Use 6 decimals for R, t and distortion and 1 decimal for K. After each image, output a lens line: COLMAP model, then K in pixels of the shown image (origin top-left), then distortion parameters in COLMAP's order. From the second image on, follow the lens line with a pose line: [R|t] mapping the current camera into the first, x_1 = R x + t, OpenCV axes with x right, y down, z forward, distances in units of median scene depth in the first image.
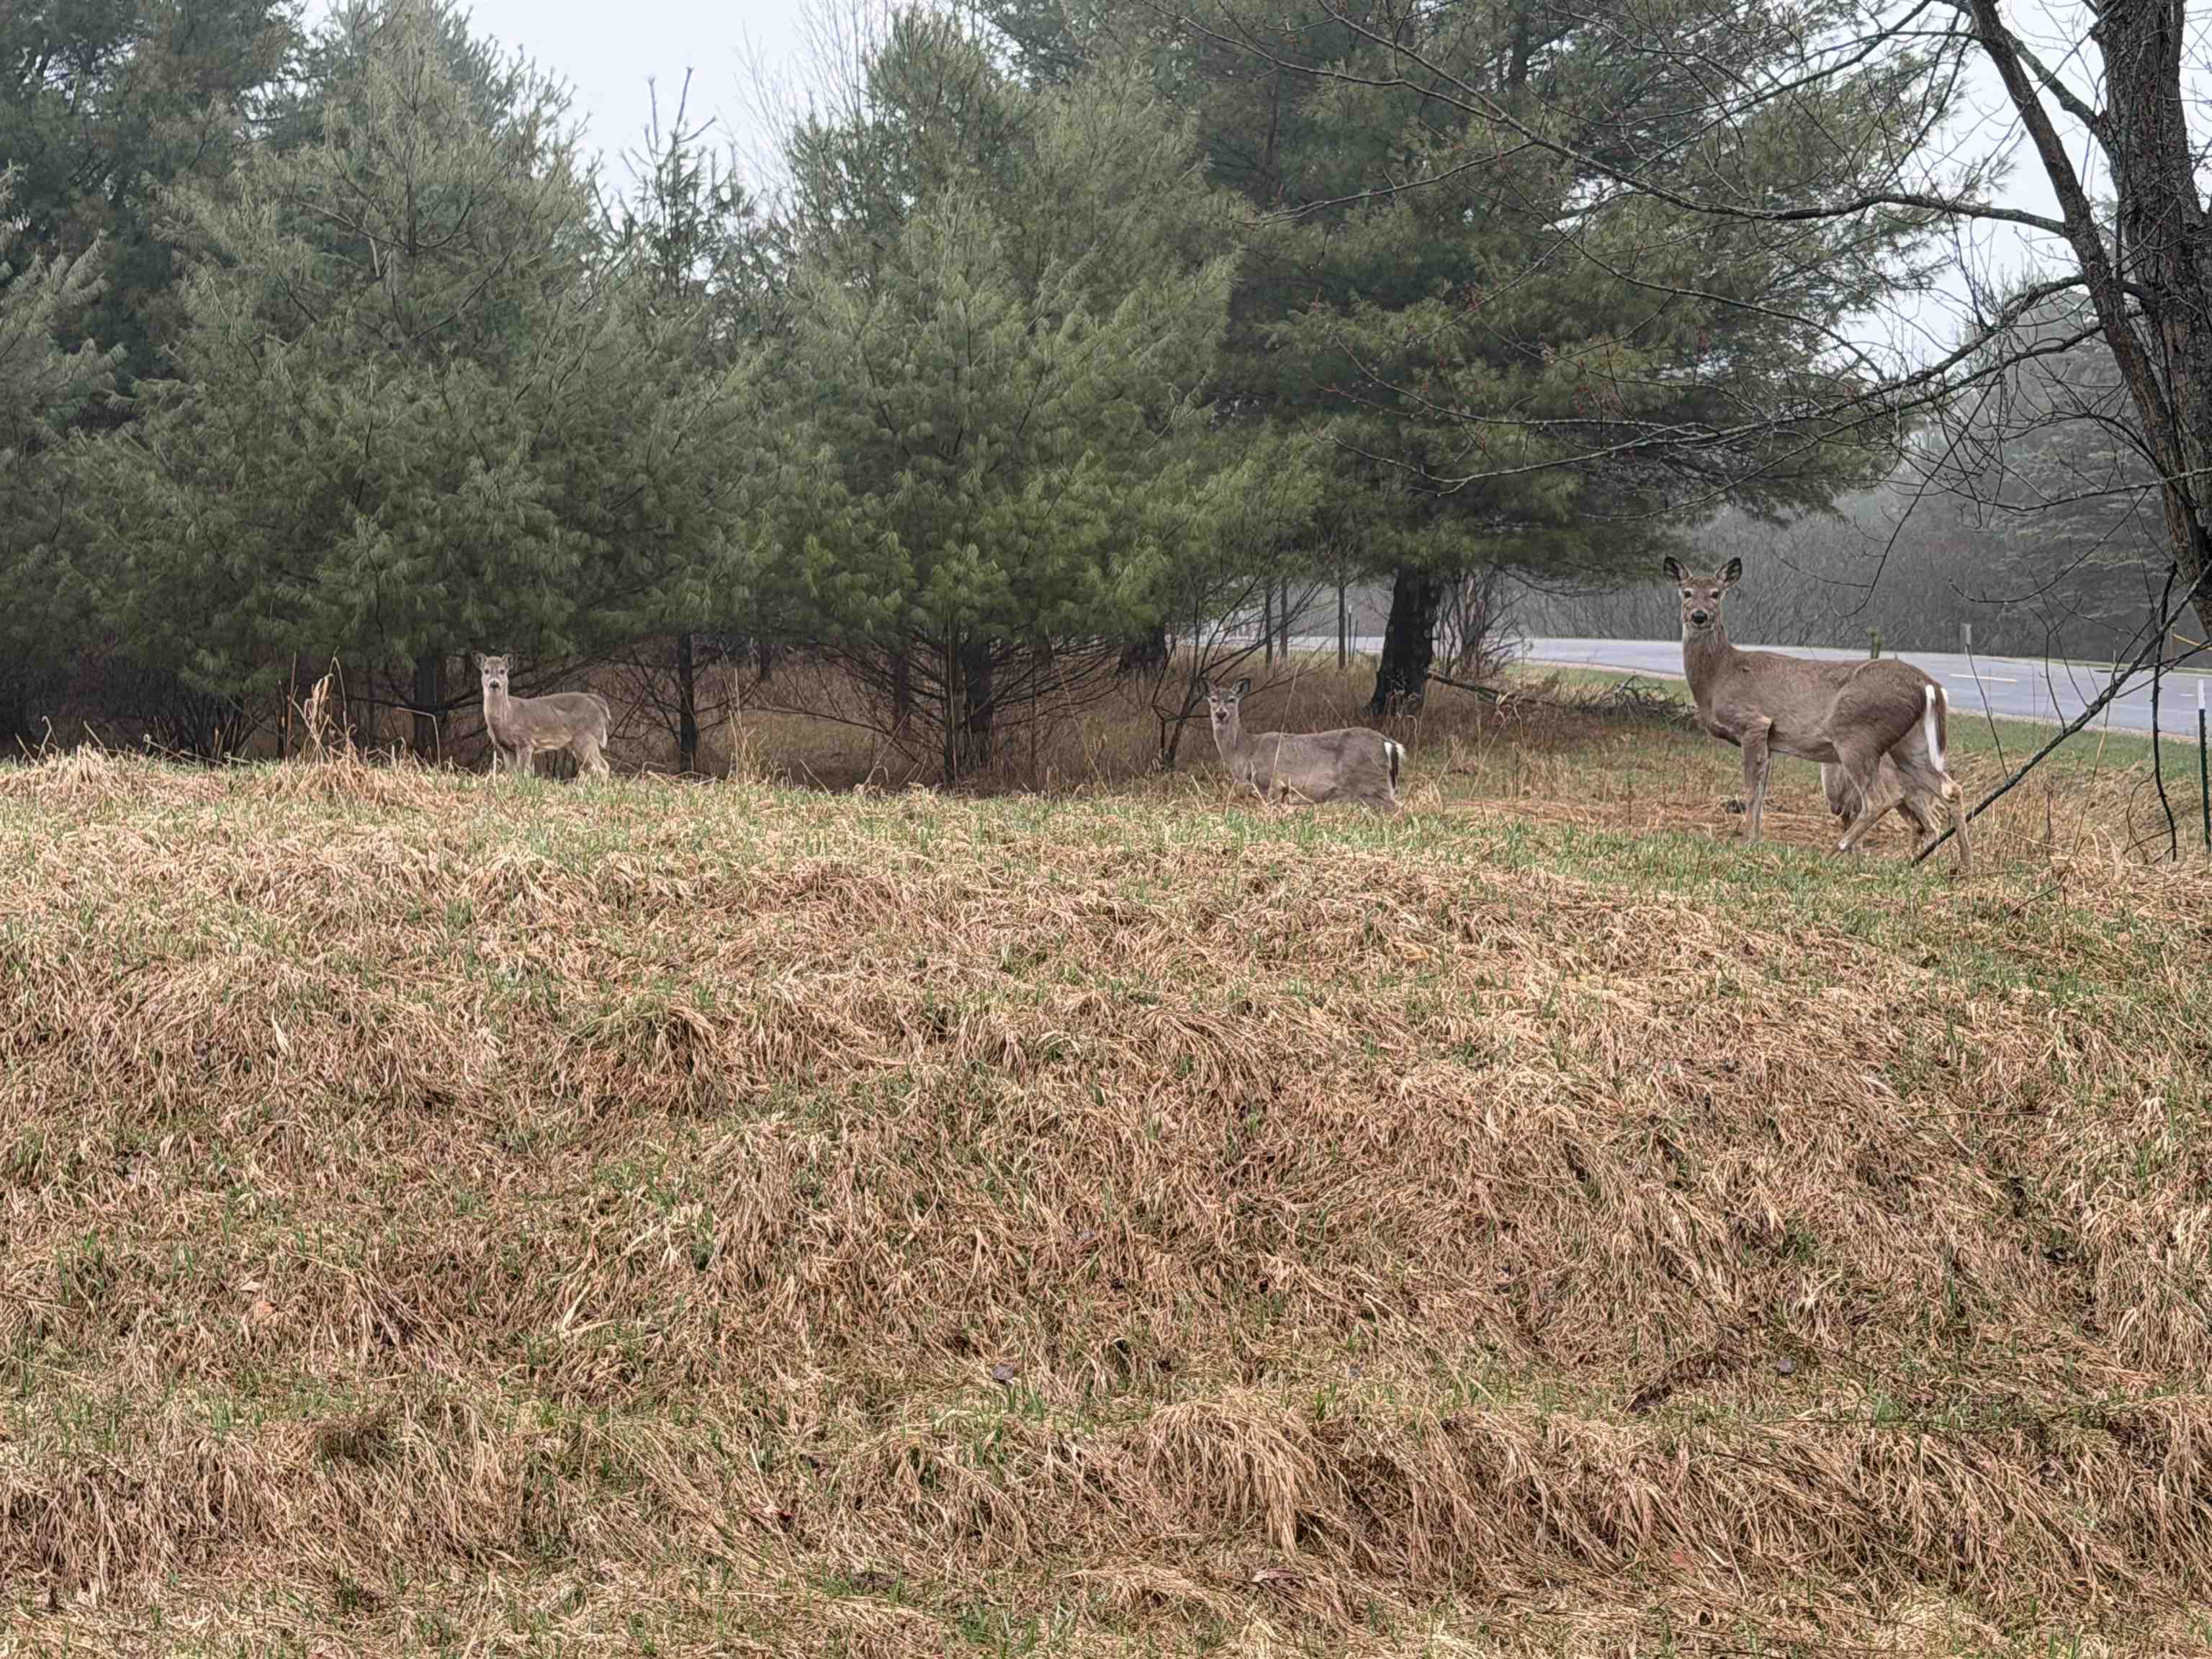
lens RADIAL K [[4444.8, 0, 1091.4], [0, 4444.8, 845.3], [0, 0, 1]] dist [0.101123, 0.000000]
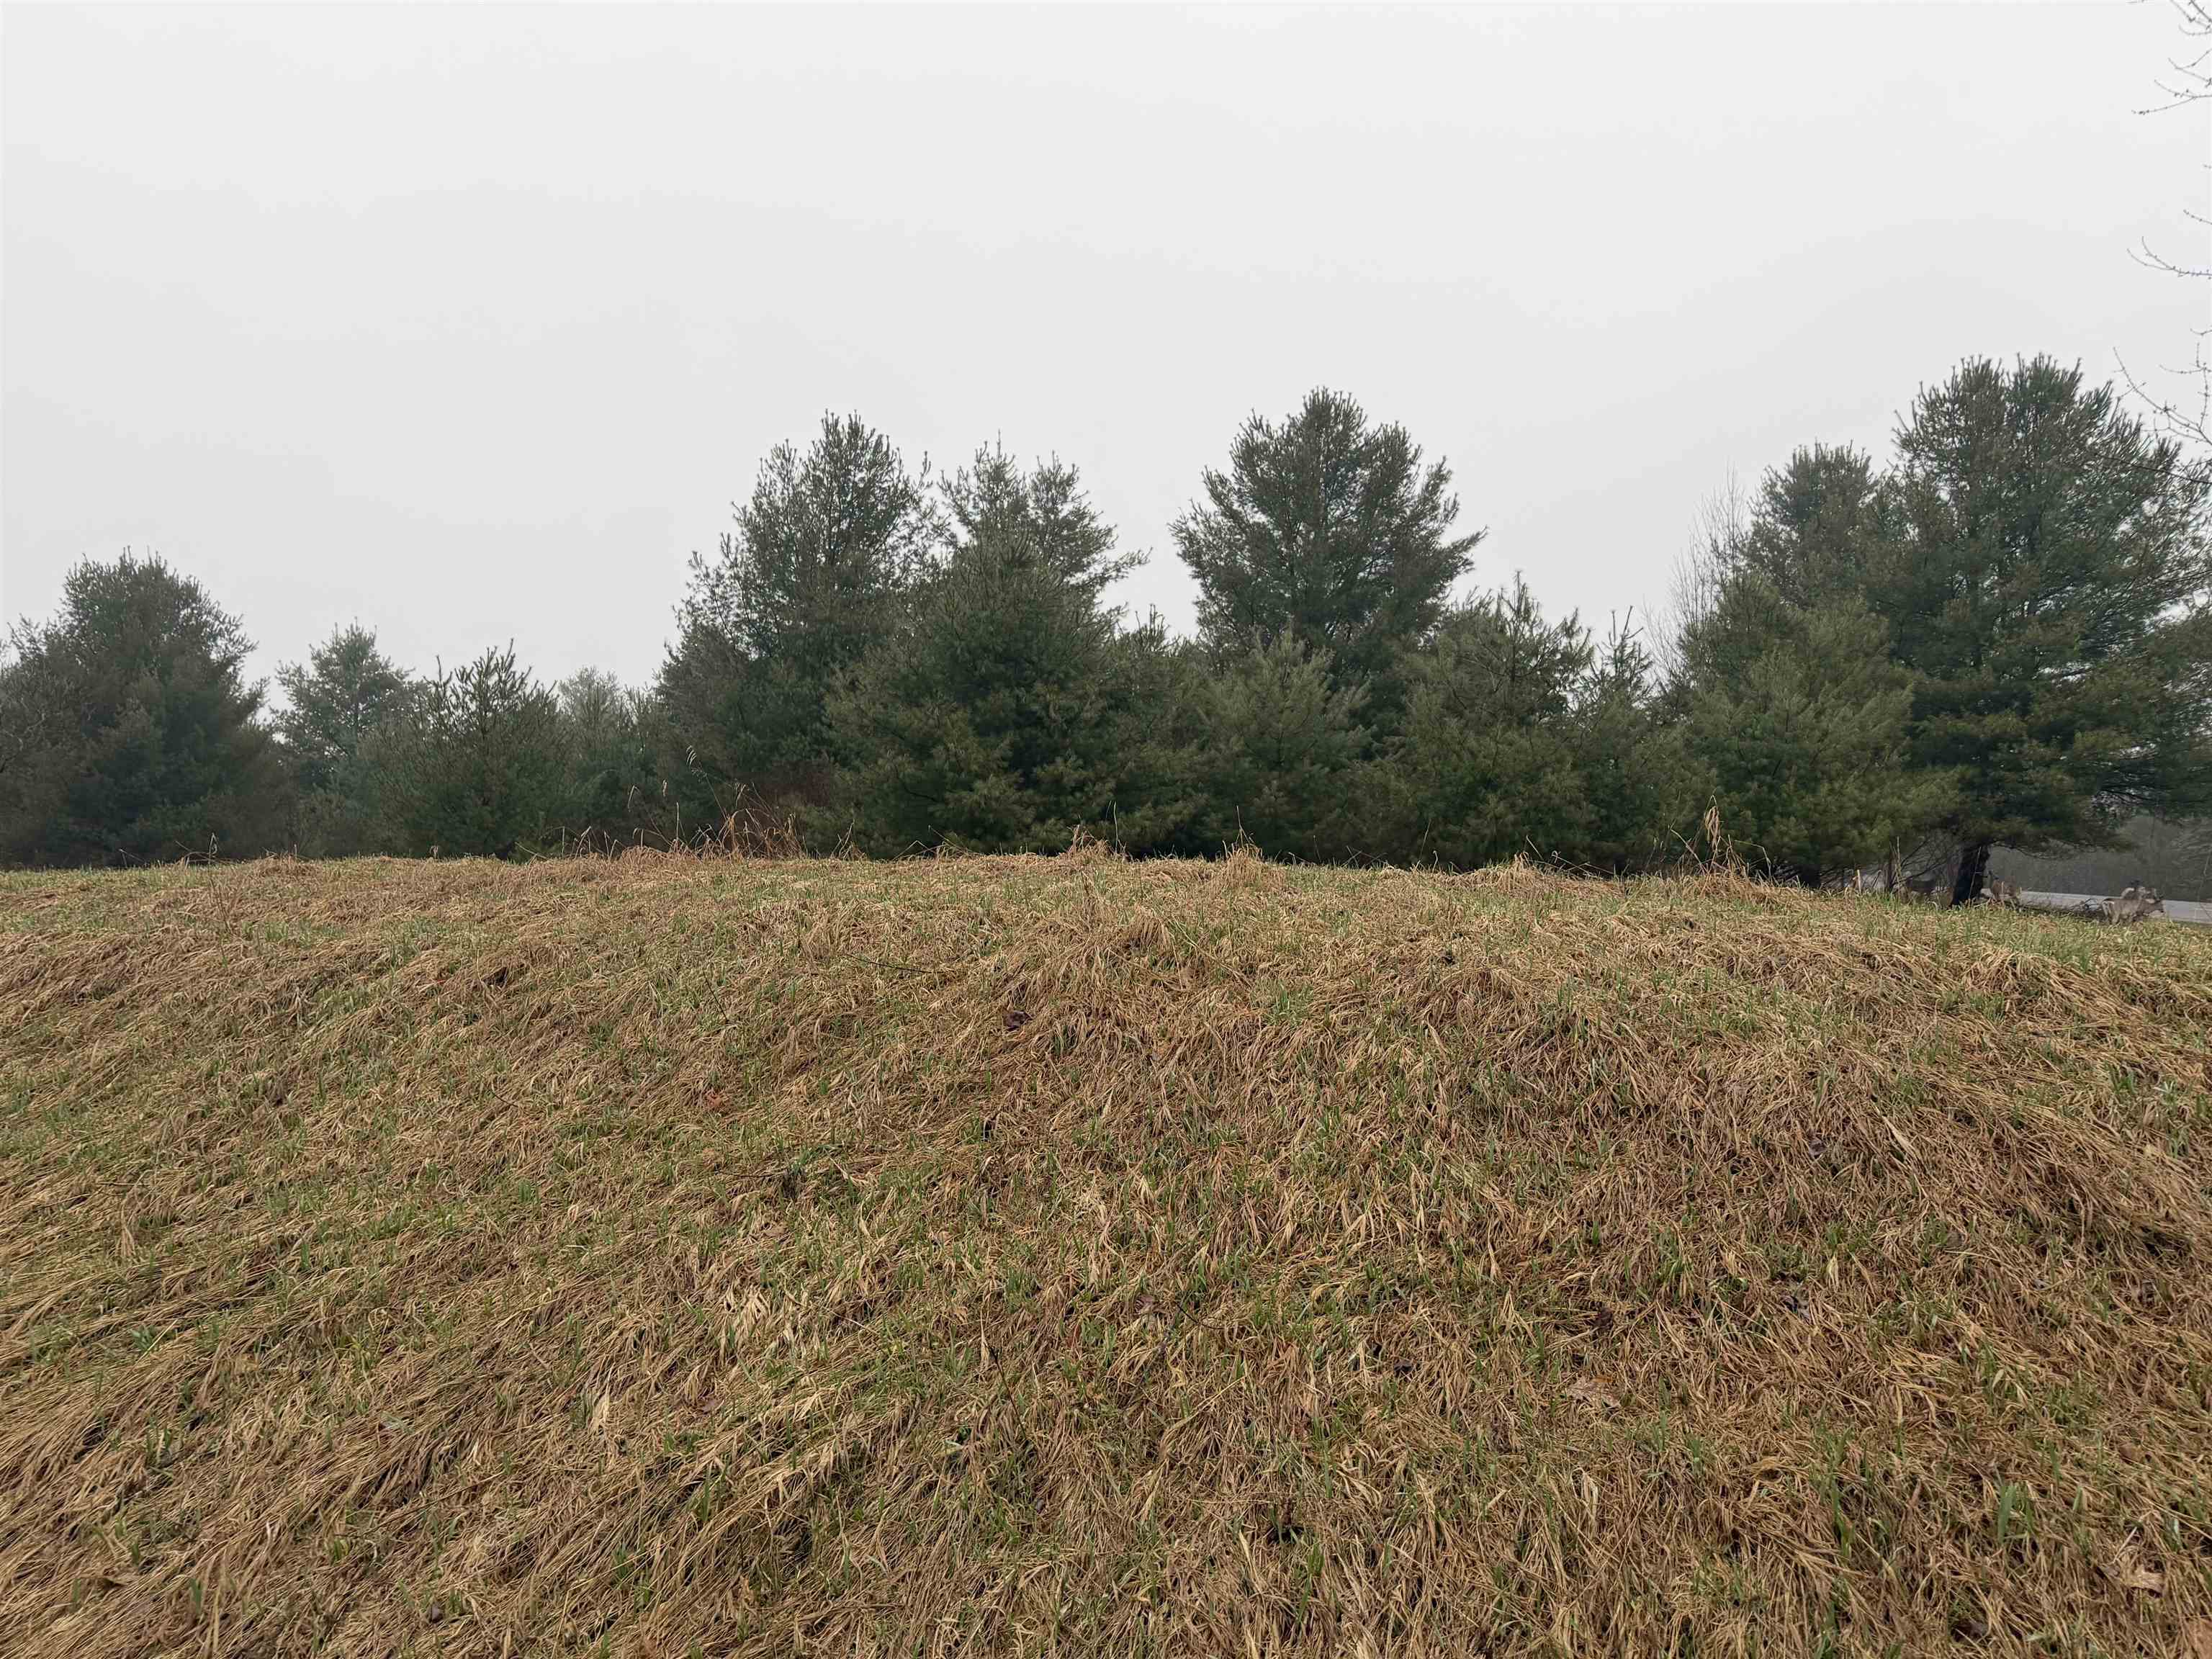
lens RADIAL K [[1593.9, 0, 1112.8], [0, 1593.9, 810.5], [0, 0, 1]] dist [0.074452, -0.089486]
pose [[0.941331, 0.023082, -0.336694, -0.070433], [-0.052204, 0.995609, -0.077698, 0.003321], [0.333423, 0.090716, 0.938403, 0.197698]]
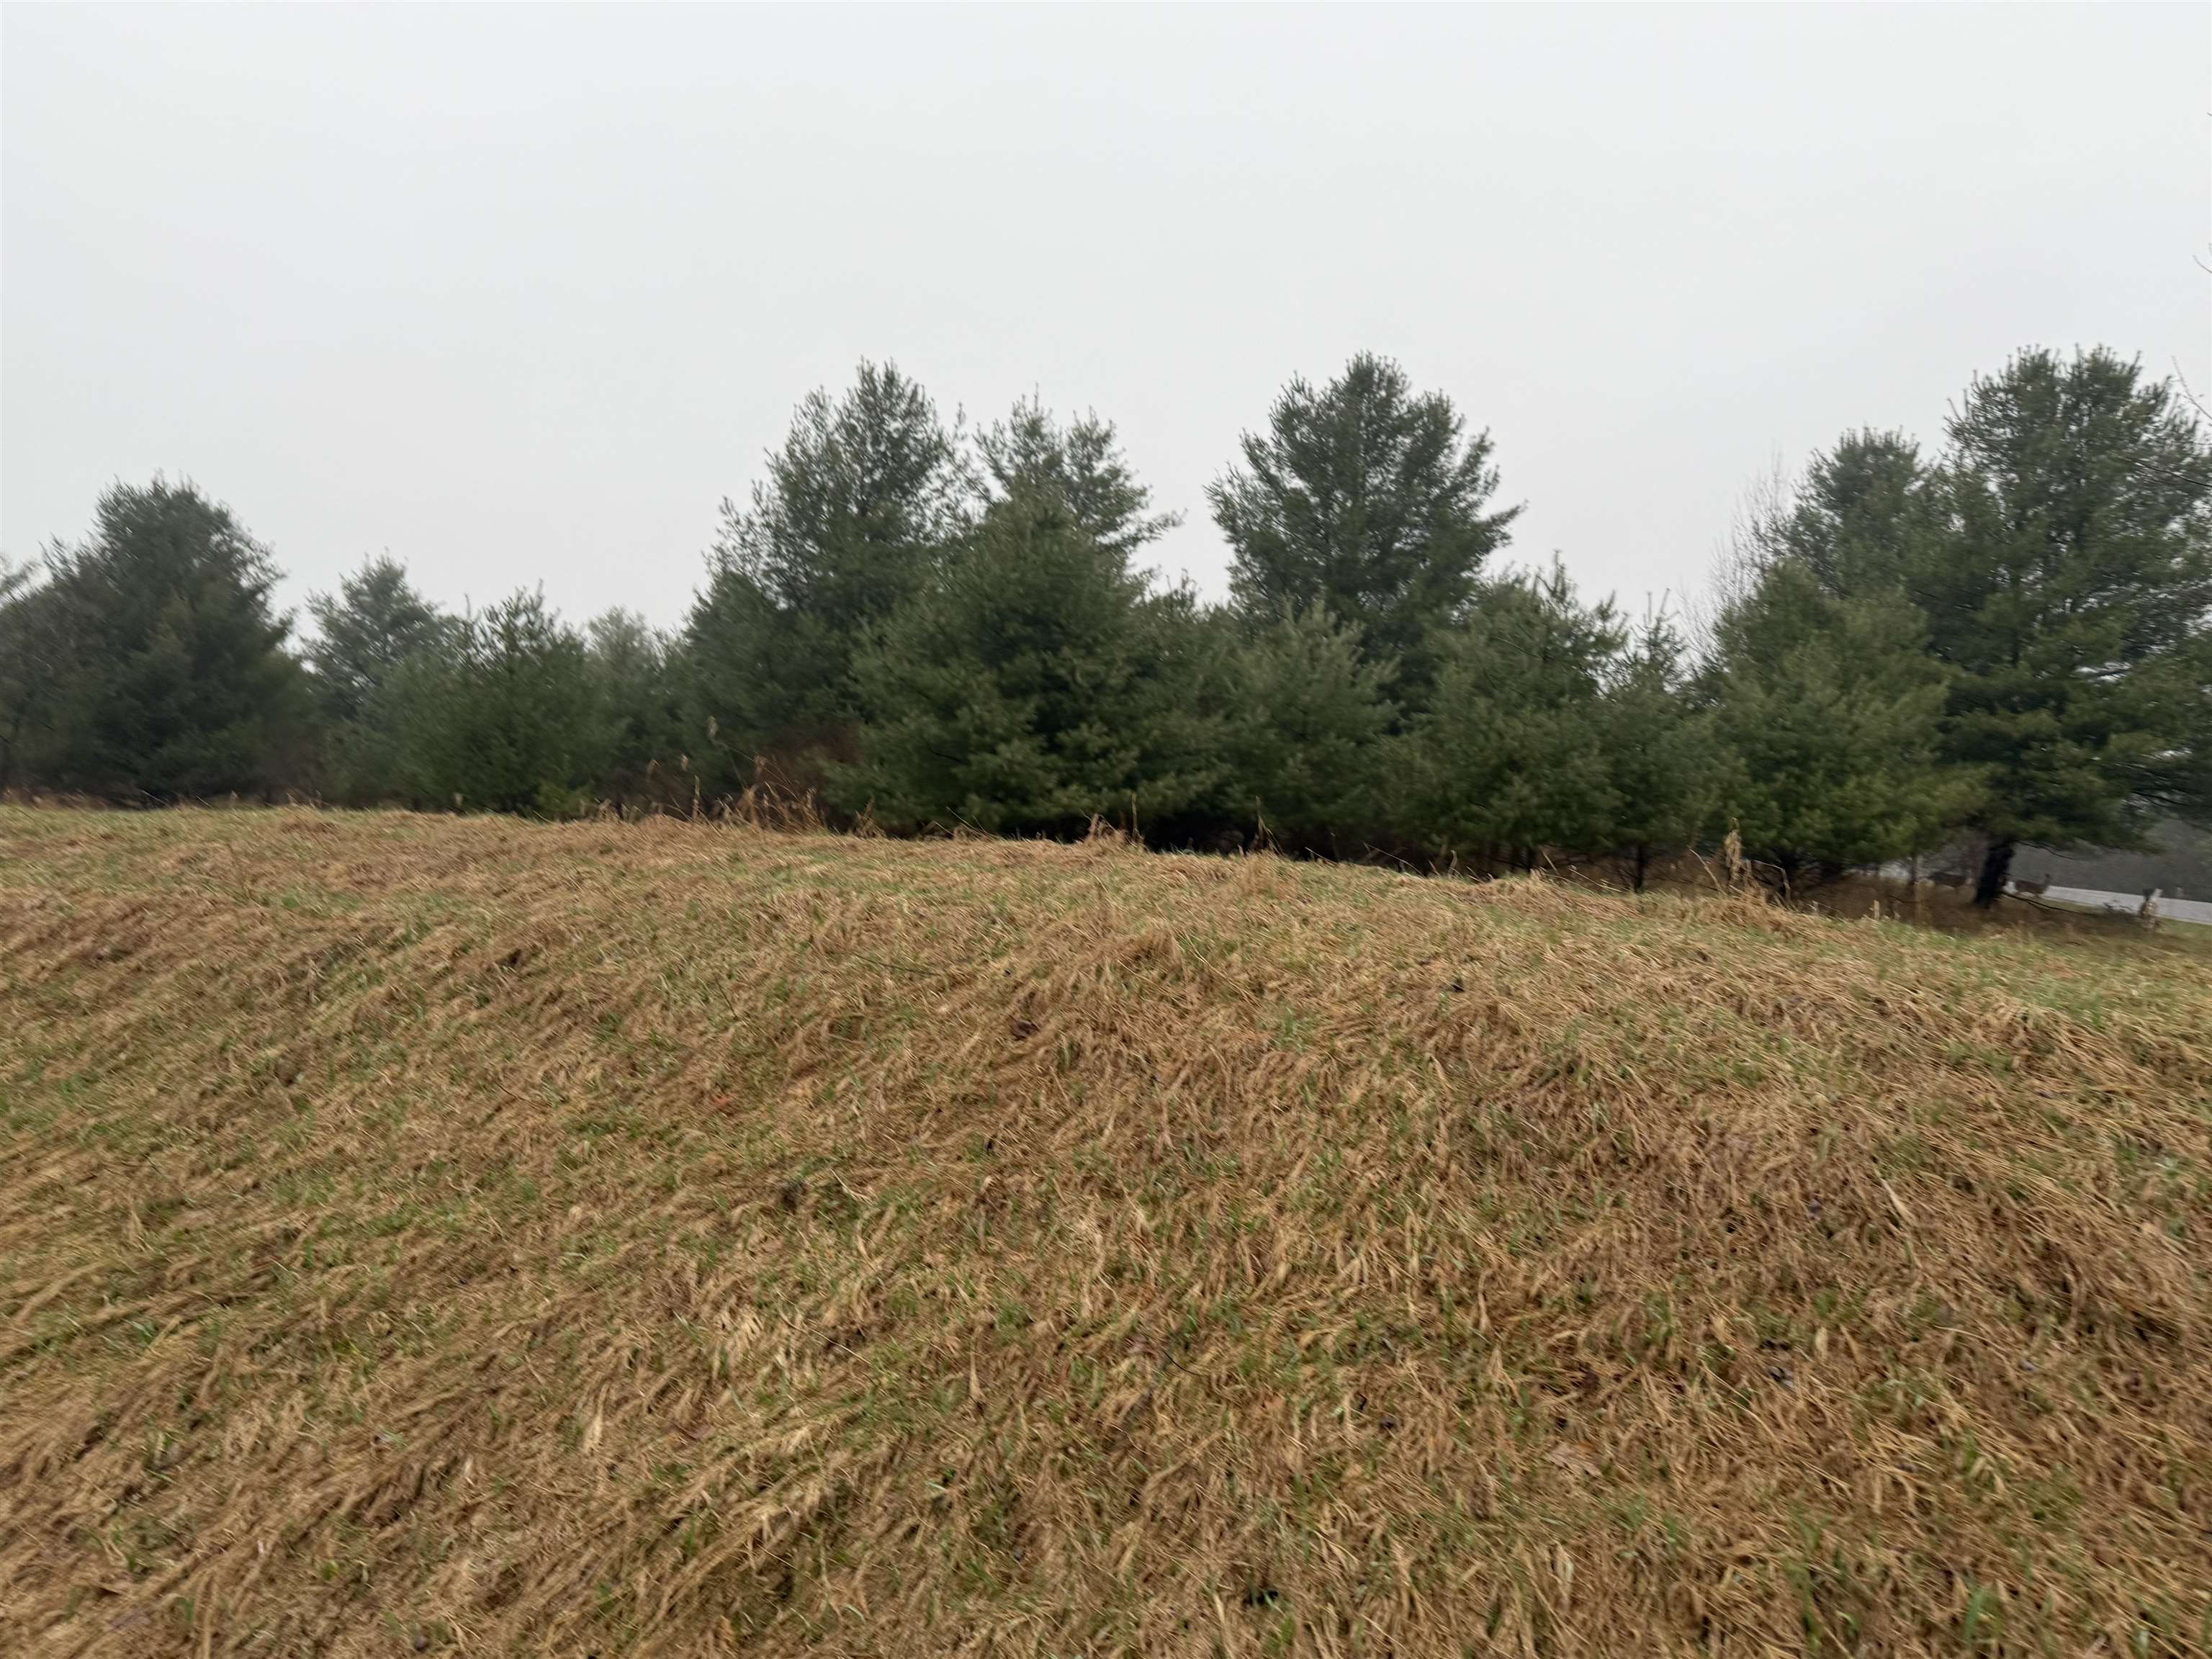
lens RADIAL K [[1593.9, 0, 1121.7], [0, 1593.9, 837.8], [0, 0, 1]] dist [0.074452, -0.089486]
pose [[0.936262, 0.073851, -0.343452, -0.070053], [-0.090629, 0.995337, -0.033036, -0.001852], [0.339410, 0.062057, 0.938589, 0.198157]]
